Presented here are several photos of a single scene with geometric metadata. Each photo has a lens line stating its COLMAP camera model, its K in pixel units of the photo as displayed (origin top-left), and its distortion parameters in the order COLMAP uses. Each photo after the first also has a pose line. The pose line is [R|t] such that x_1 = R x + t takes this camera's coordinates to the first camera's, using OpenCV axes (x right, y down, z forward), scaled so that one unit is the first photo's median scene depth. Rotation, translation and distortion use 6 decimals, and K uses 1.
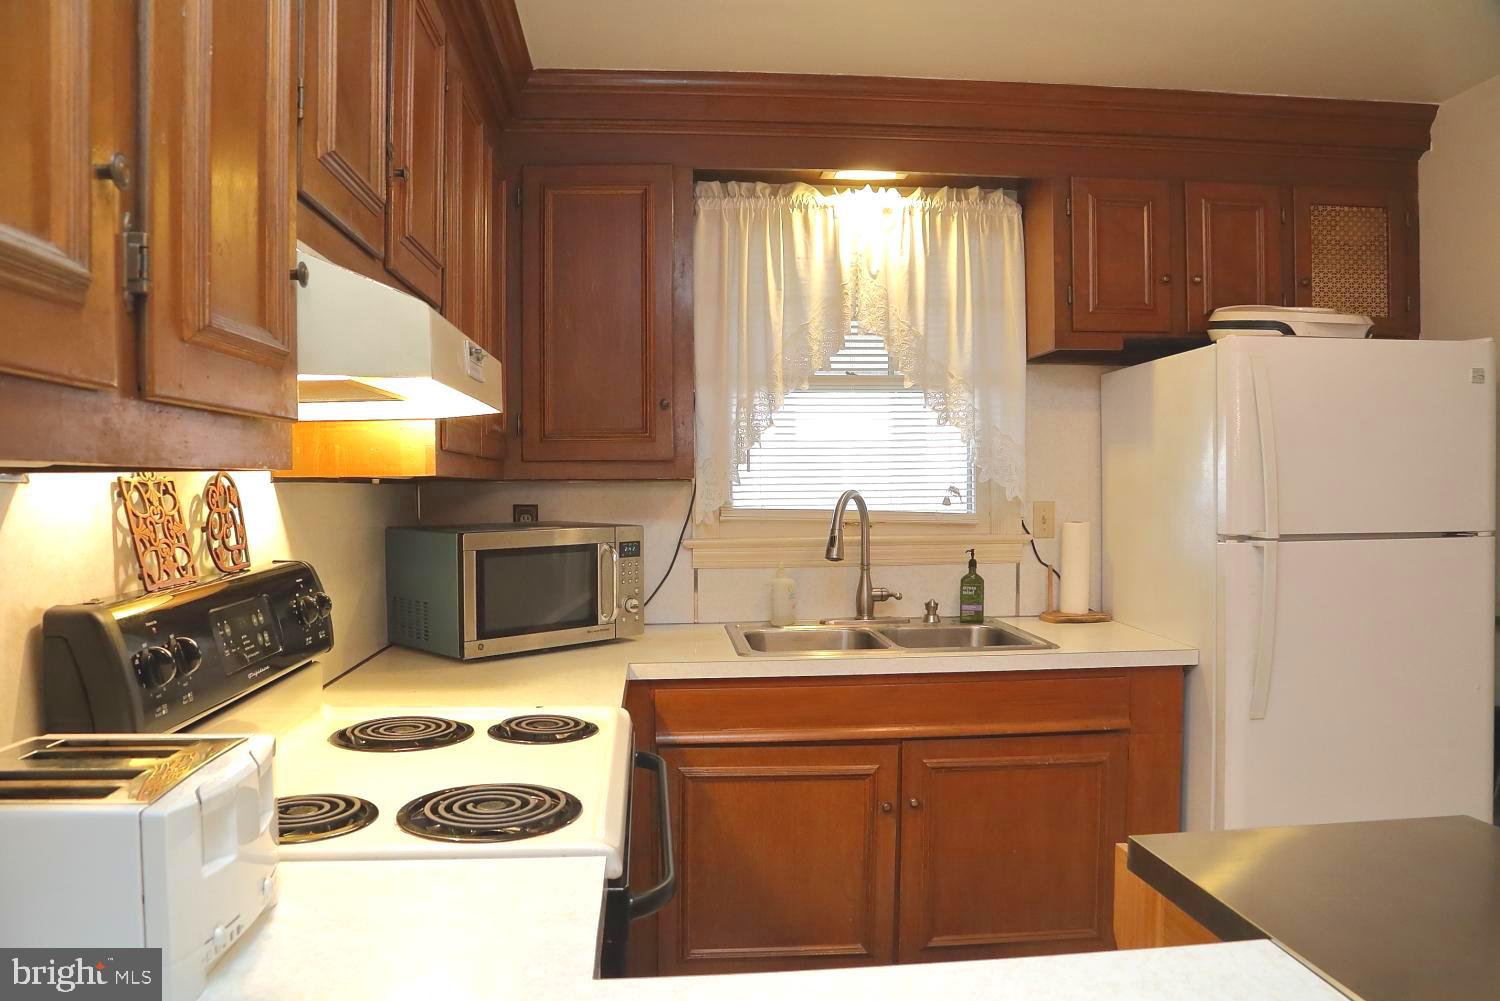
lens RADIAL K [[1034.5, 0, 744.0], [0, 1034.5, 498.5], [0, 0, 1]] dist [-0.131763, 0.079933]
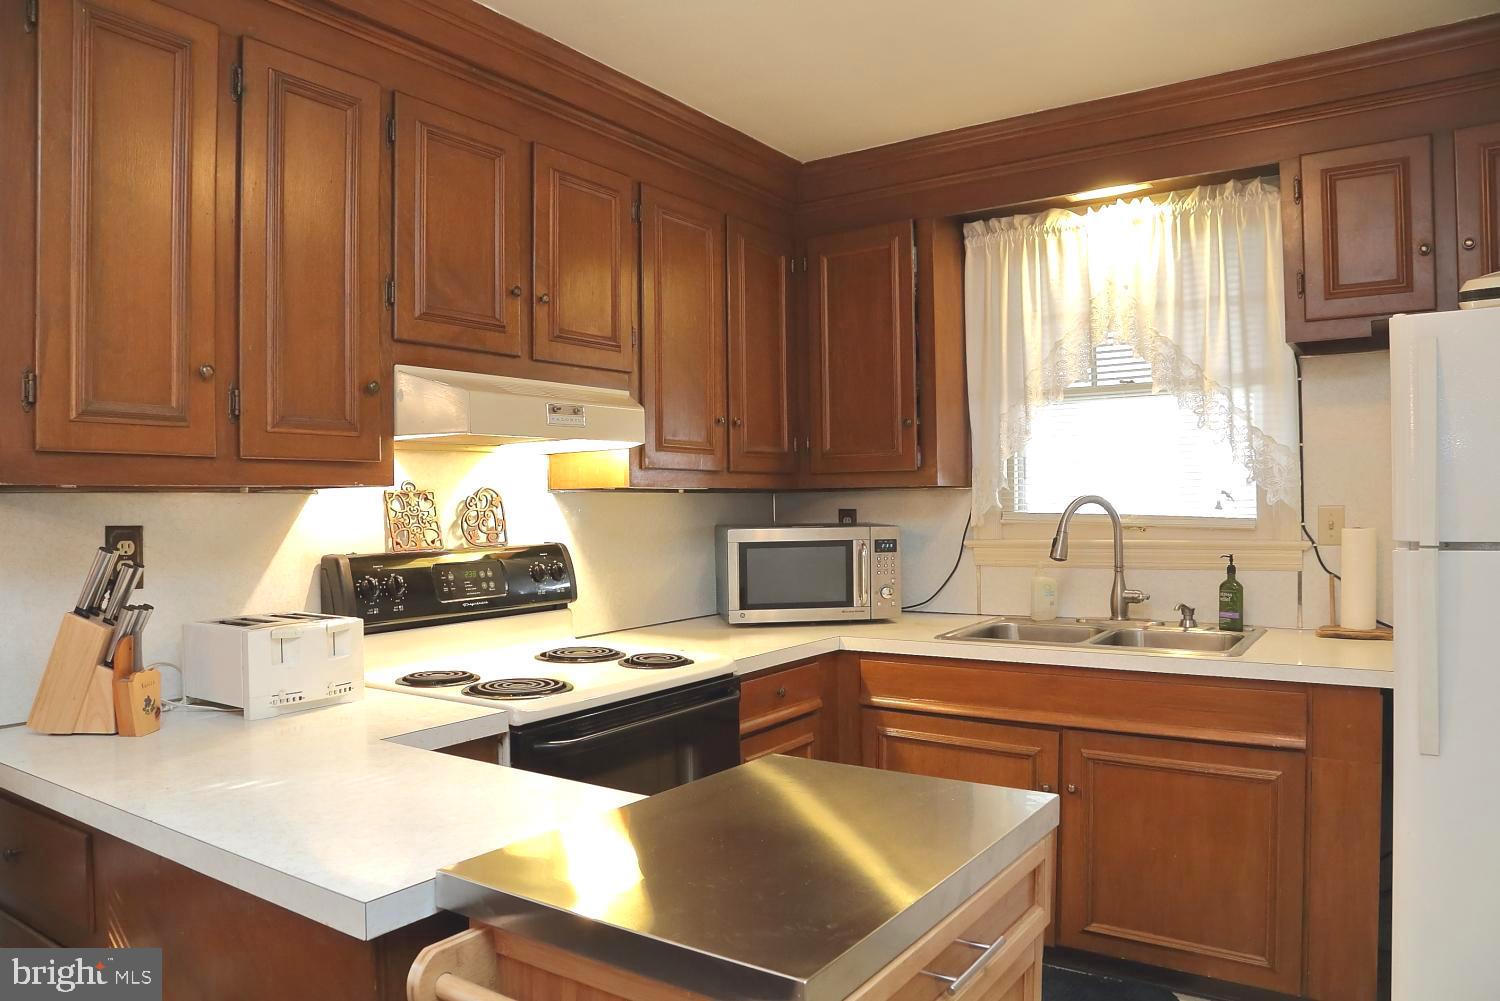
lens RADIAL K [[1034.5, 0, 744.0], [0, 1034.5, 498.5], [0, 0, 1]] dist [-0.131763, 0.079933]
pose [[0.773060, -0.006156, -0.634303, 0.476988], [0.000370, 0.999957, -0.009255, 0.005001], [0.634333, 0.006920, 0.773029, -0.027181]]
